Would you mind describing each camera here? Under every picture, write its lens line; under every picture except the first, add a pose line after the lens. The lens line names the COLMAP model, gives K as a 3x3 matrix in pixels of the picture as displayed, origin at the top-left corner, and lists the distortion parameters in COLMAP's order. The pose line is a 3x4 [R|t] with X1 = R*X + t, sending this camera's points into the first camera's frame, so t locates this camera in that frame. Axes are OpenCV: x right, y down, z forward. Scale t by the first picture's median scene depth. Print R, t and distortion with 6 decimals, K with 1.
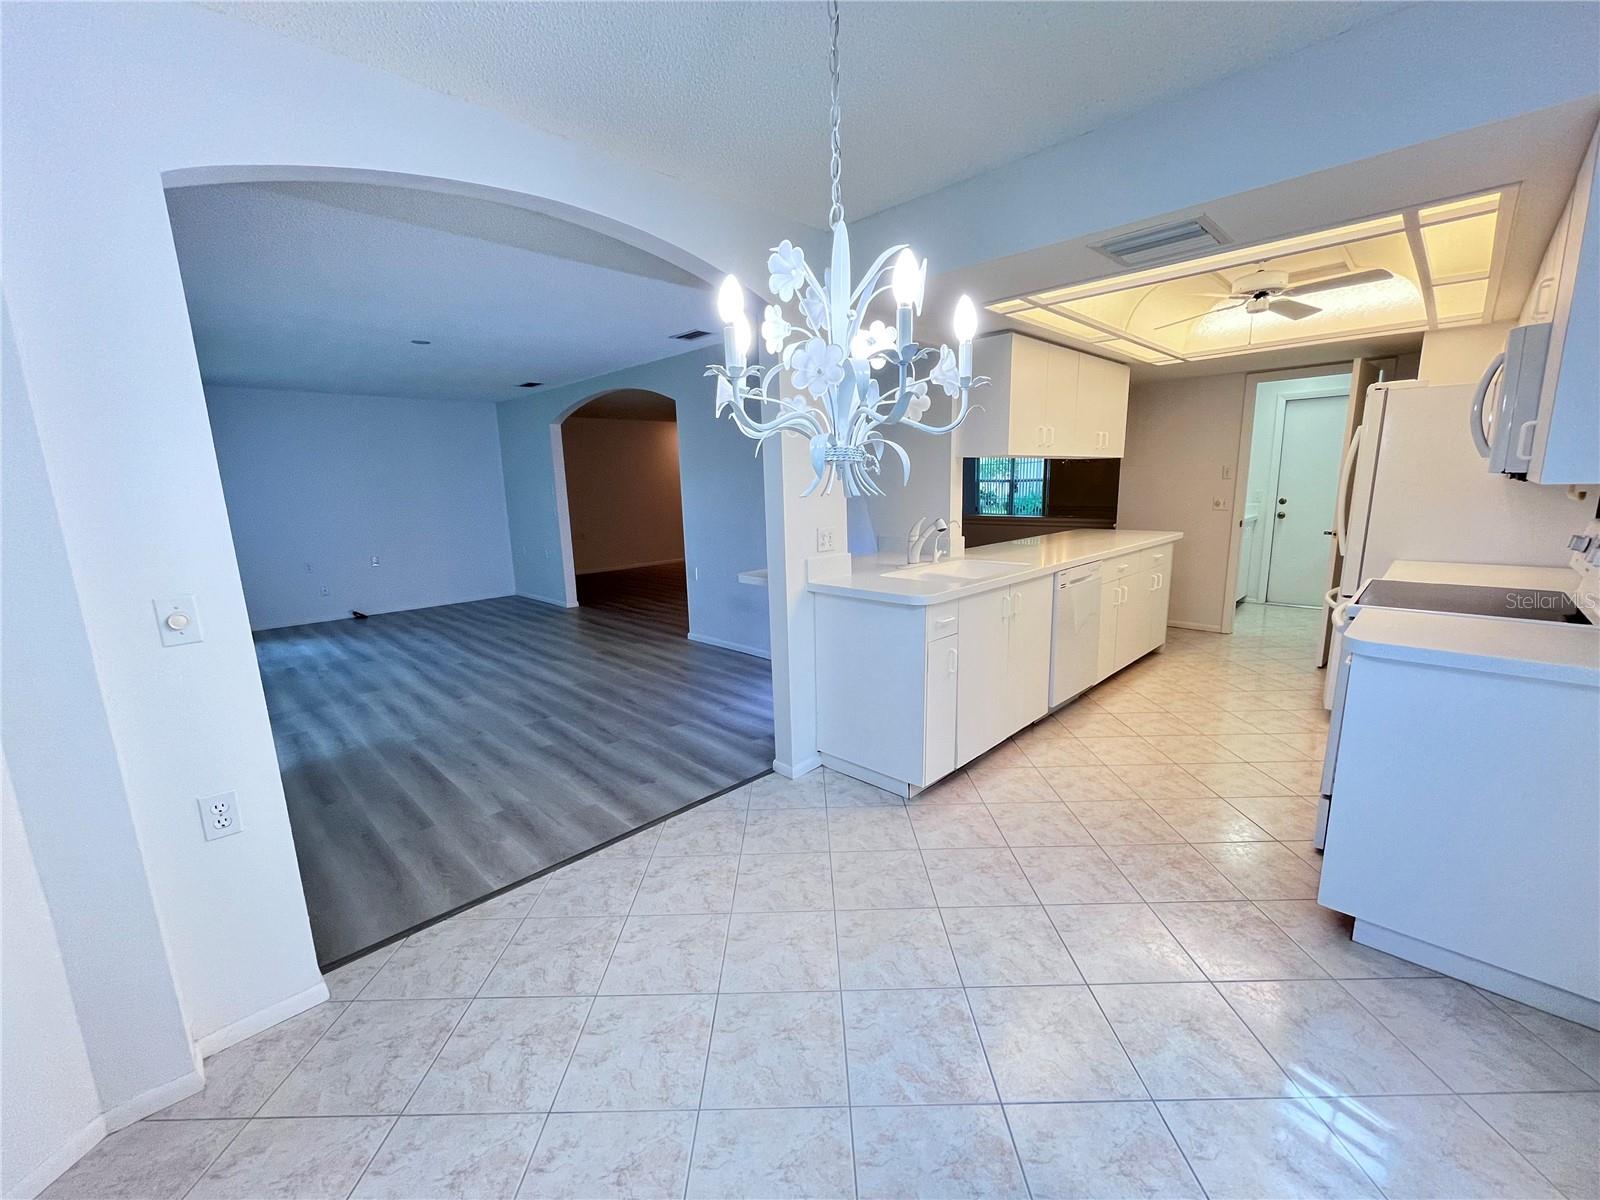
lens RADIAL K [[648.4, 0, 802.1], [0, 648.4, 604.0], [0, 0, 1]] dist [-0.000845, -0.000172]
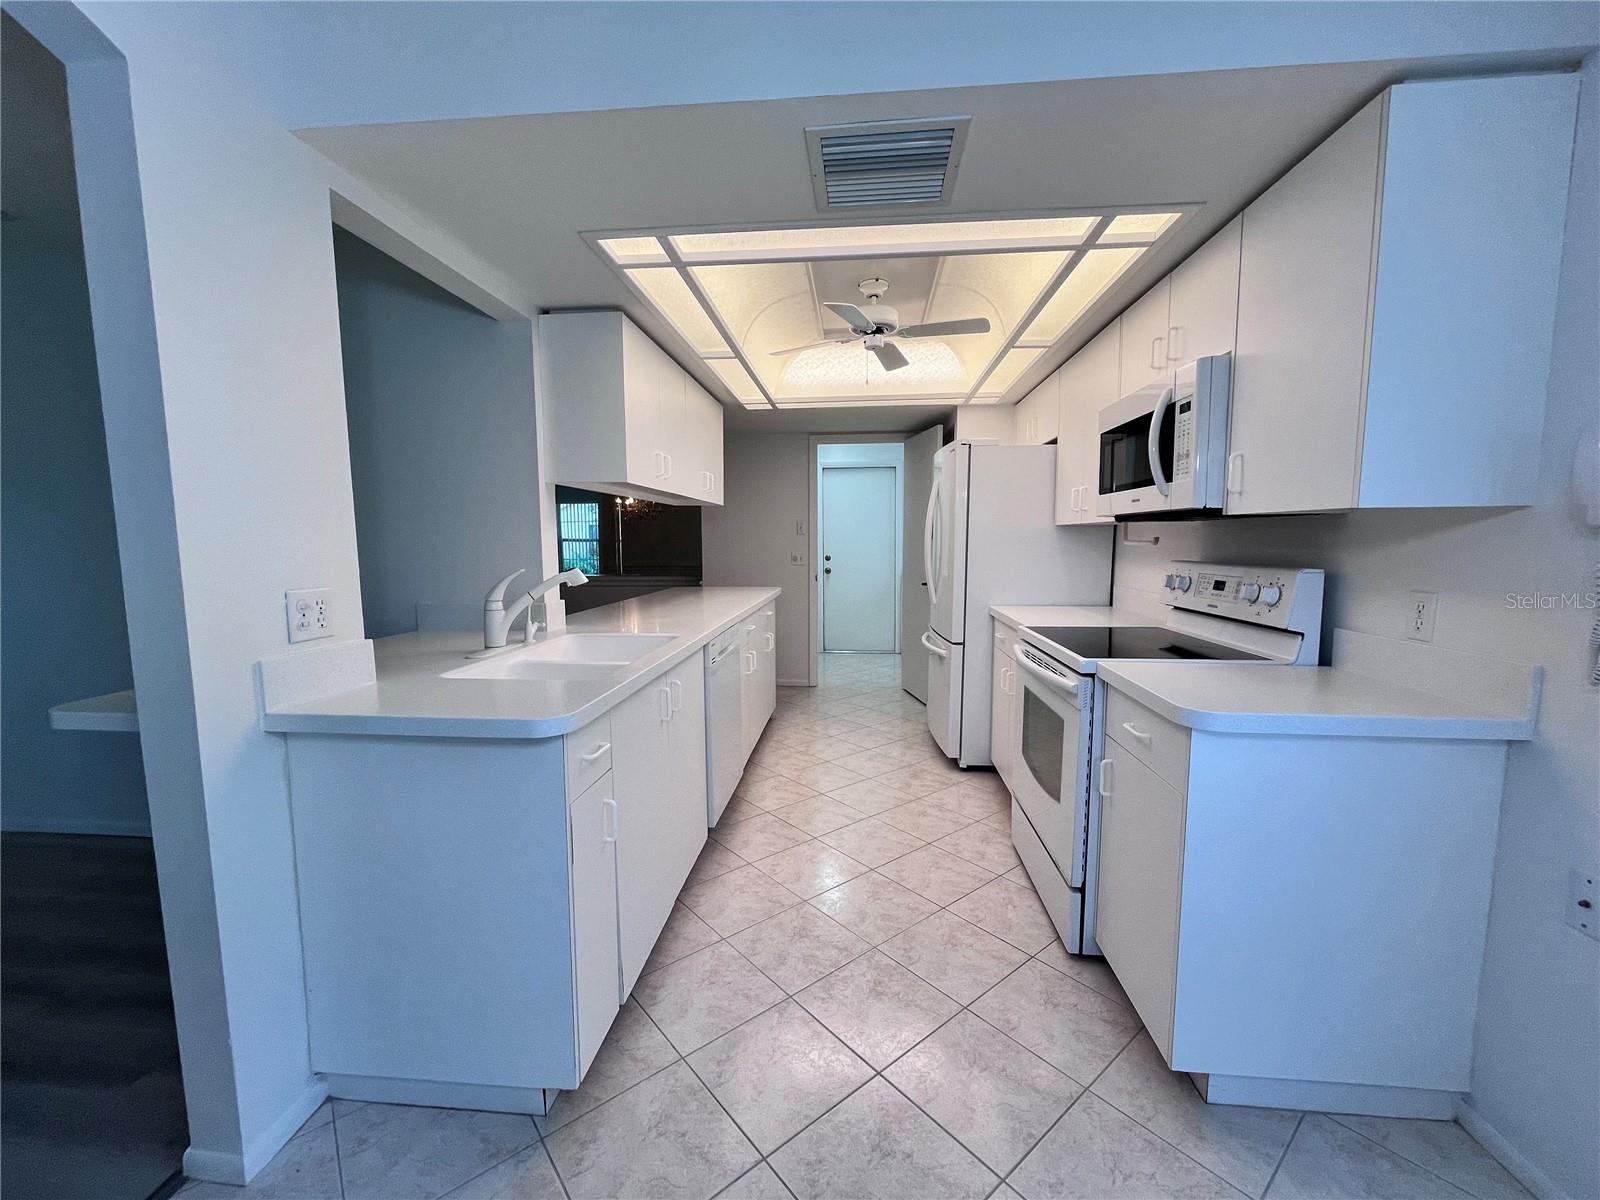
lens RADIAL K [[648.4, 0, 802.2], [0, 648.4, 605.2], [0, 0, 1]] dist [-0.000845, -0.000172]
pose [[0.773809, -0.044575, 0.631848, 0.013656], [0.105074, 0.992734, -0.058647, -0.035357], [-0.624643, 0.111772, 0.772870, 0.343678]]
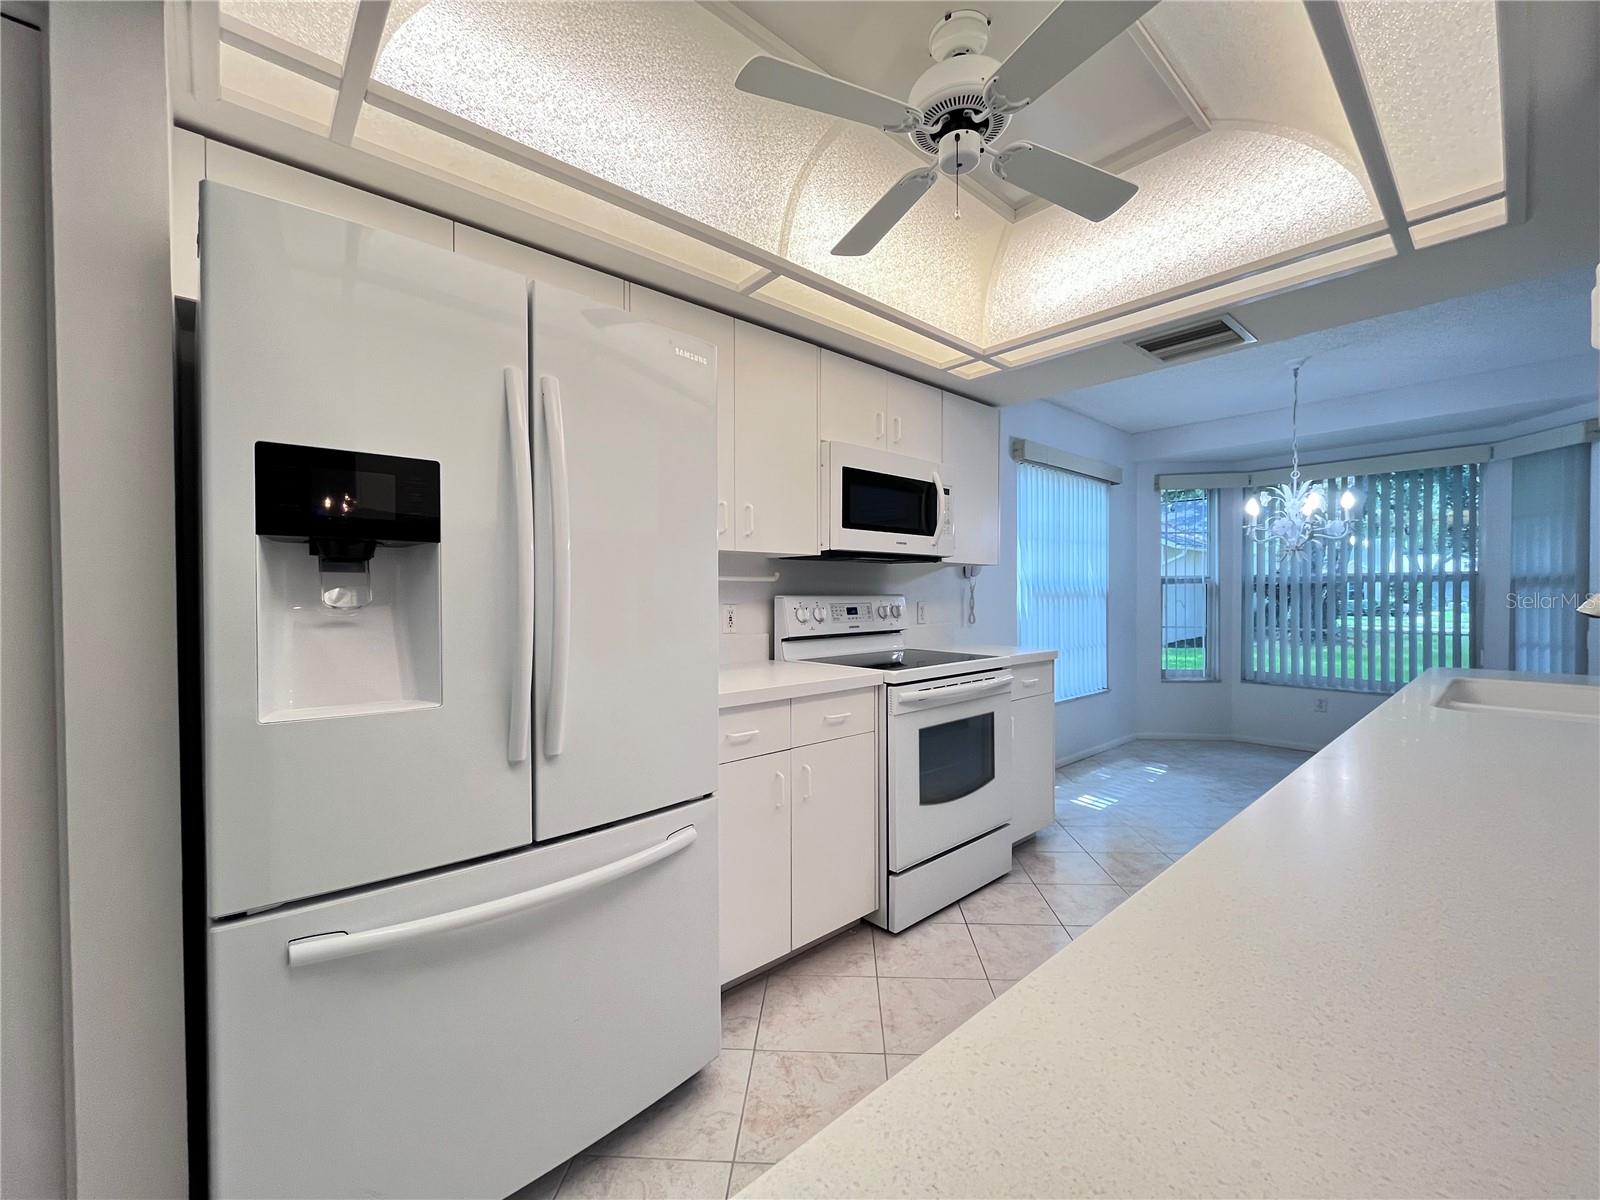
lens RADIAL K [[648.4, 0, 801.5], [0, 648.4, 606.0], [0, 0, 1]] dist [-0.000845, -0.000172]
pose [[-0.997826, 0.025045, 0.060955, 0.704749], [0.037115, 0.977895, 0.205777, -0.220004], [-0.054454, 0.207592, -0.976699, 1.342666]]
